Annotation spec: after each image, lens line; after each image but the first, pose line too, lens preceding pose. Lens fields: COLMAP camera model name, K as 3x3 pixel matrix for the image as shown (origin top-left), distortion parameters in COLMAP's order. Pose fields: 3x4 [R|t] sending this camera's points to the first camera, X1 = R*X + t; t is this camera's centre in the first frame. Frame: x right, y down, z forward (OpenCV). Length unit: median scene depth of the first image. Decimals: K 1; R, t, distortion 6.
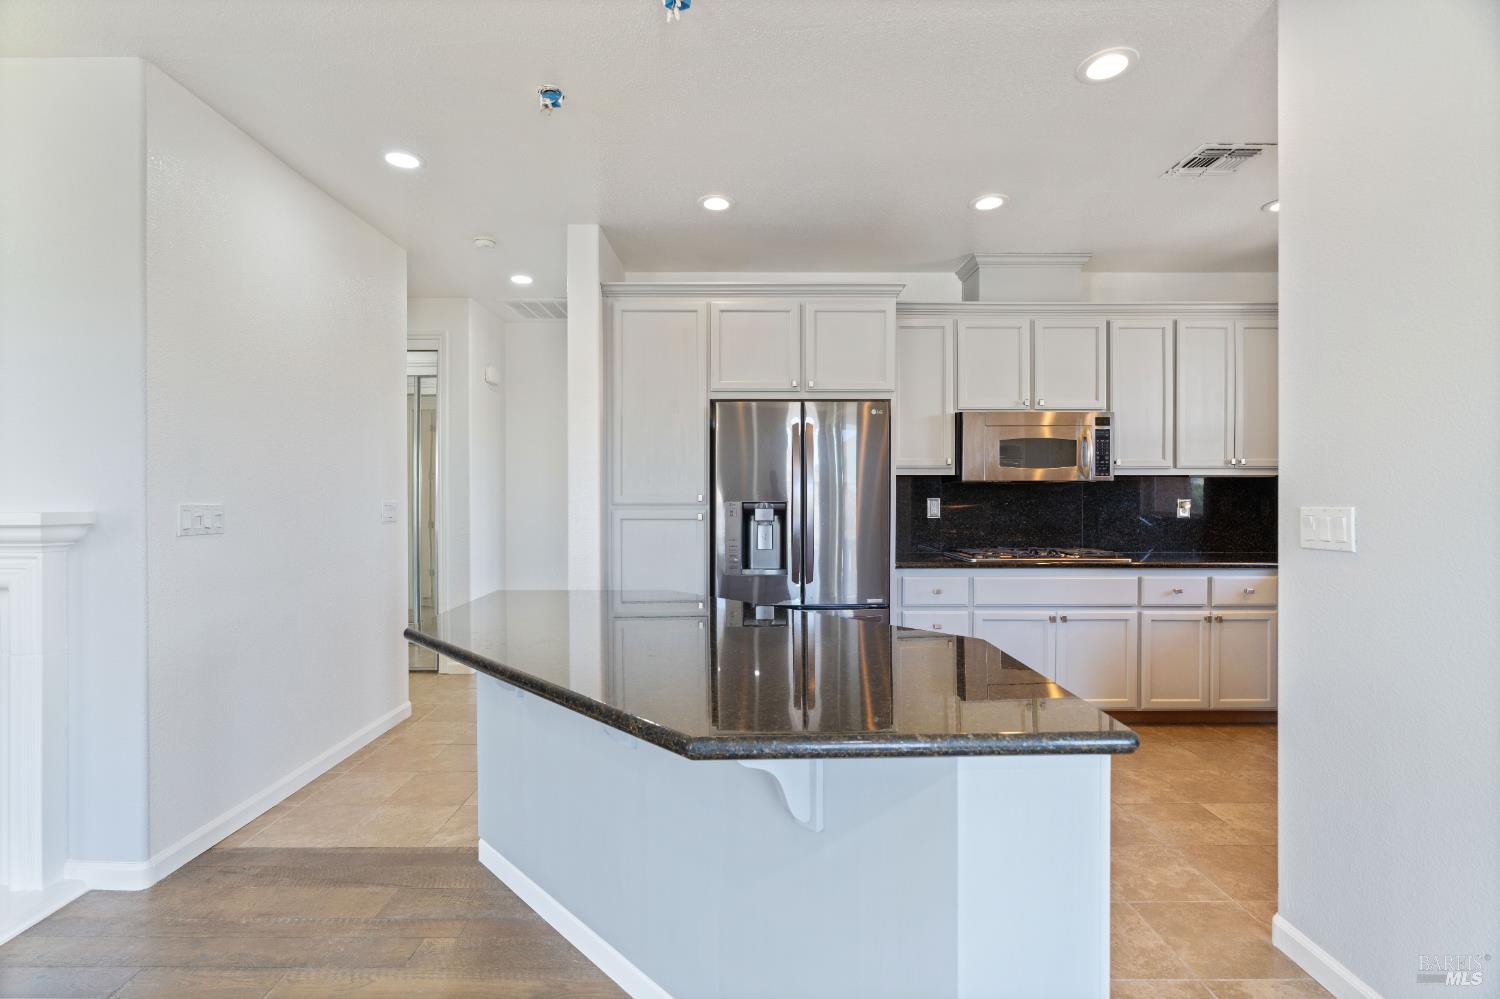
lens RADIAL K [[682.7, 0, 740.4], [0, 682.7, 496.9], [0, 0, 1]] dist [-0.007726, 0.001829]
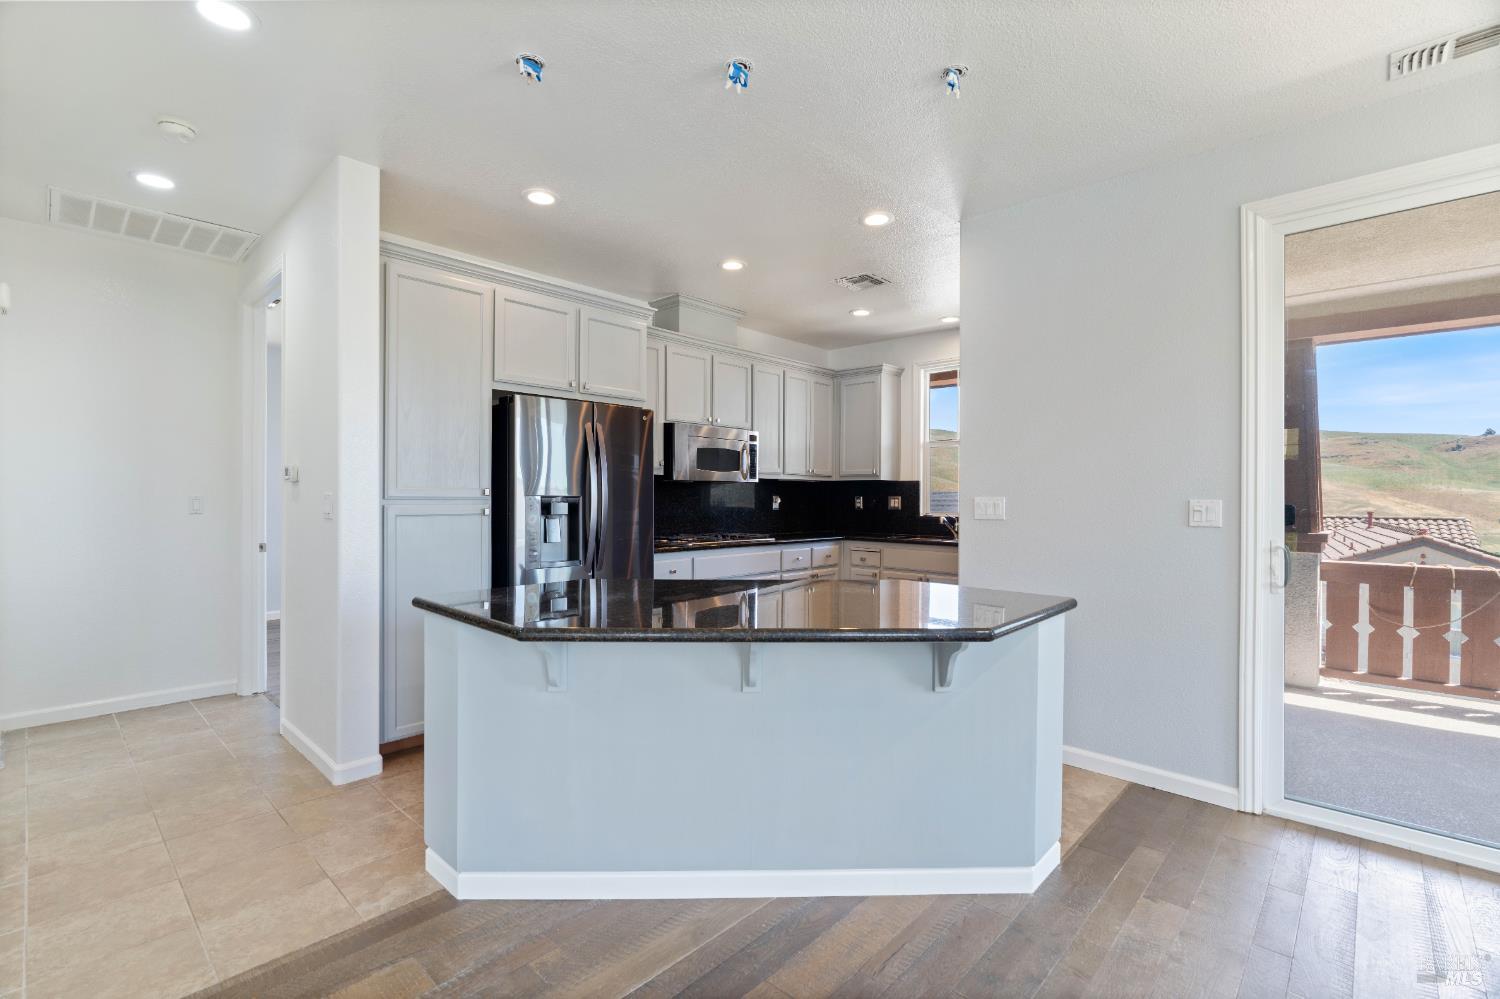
lens RADIAL K [[682.7, 0, 749.5], [0, 682.7, 502.7], [0, 0, 1]] dist [-0.007726, 0.001829]
pose [[0.680556, -0.002645, 0.732691, -0.492366], [-0.003147, 0.999974, 0.006532, 0.008734], [-0.732689, -0.006751, 0.680530, 0.082242]]
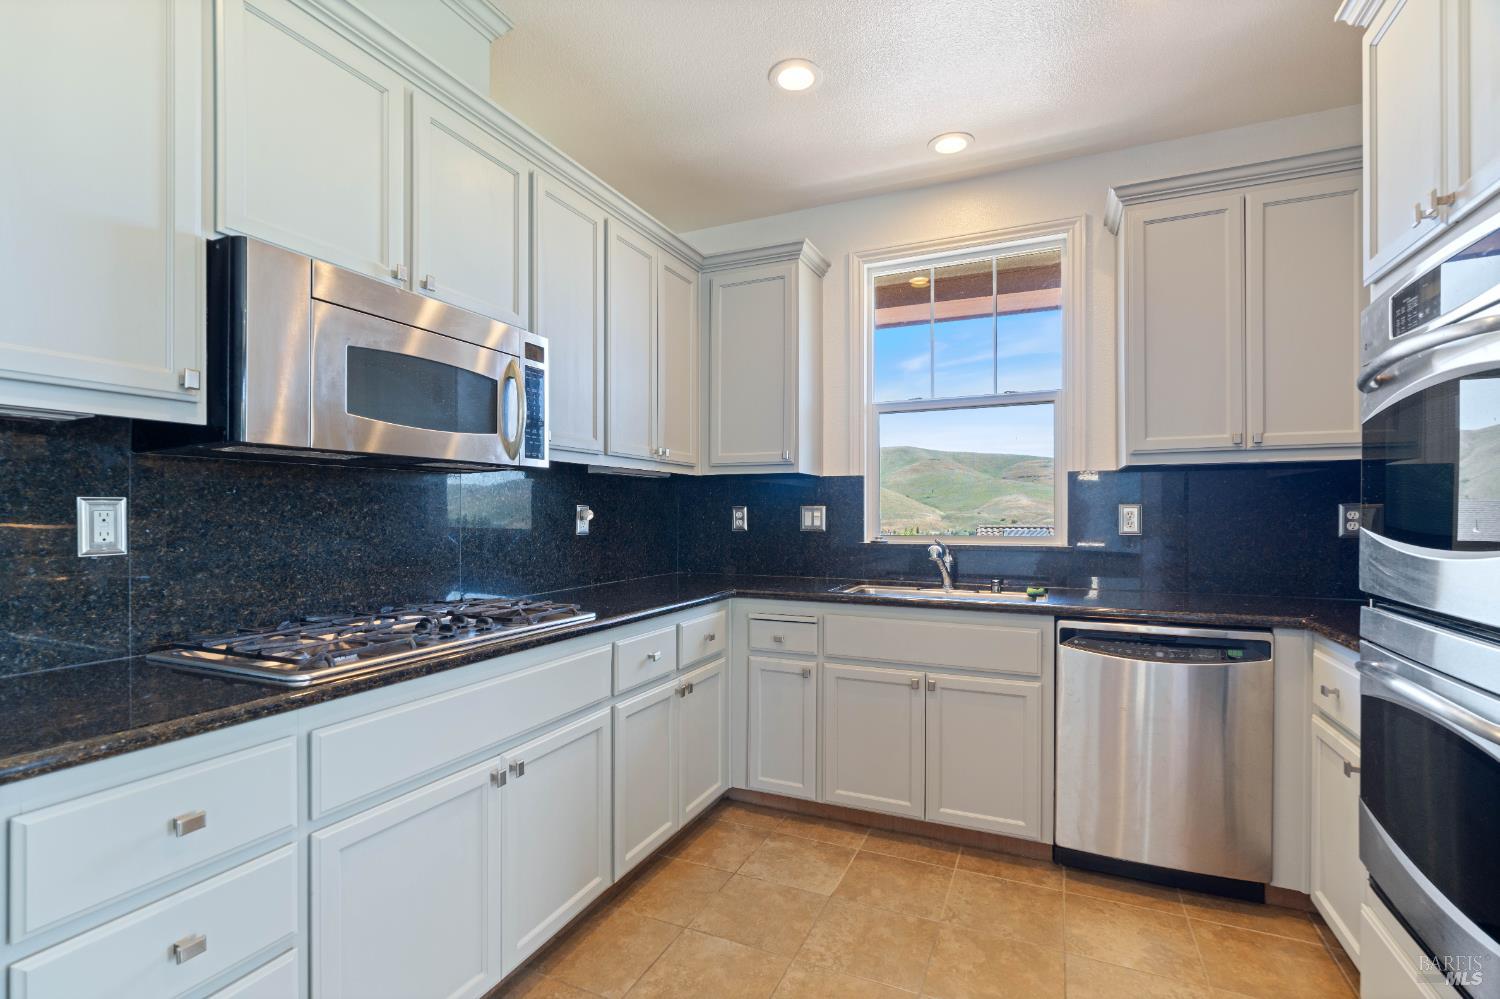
lens RADIAL K [[682.7, 0, 741.3], [0, 682.7, 515.7], [0, 0, 1]] dist [-0.007726, 0.001829]
pose [[0.416672, -0.003729, 0.909049, 0.129503], [0.002845, 0.999992, 0.002798, 0.012975], [-0.909052, 0.001420, 0.416680, 0.669843]]
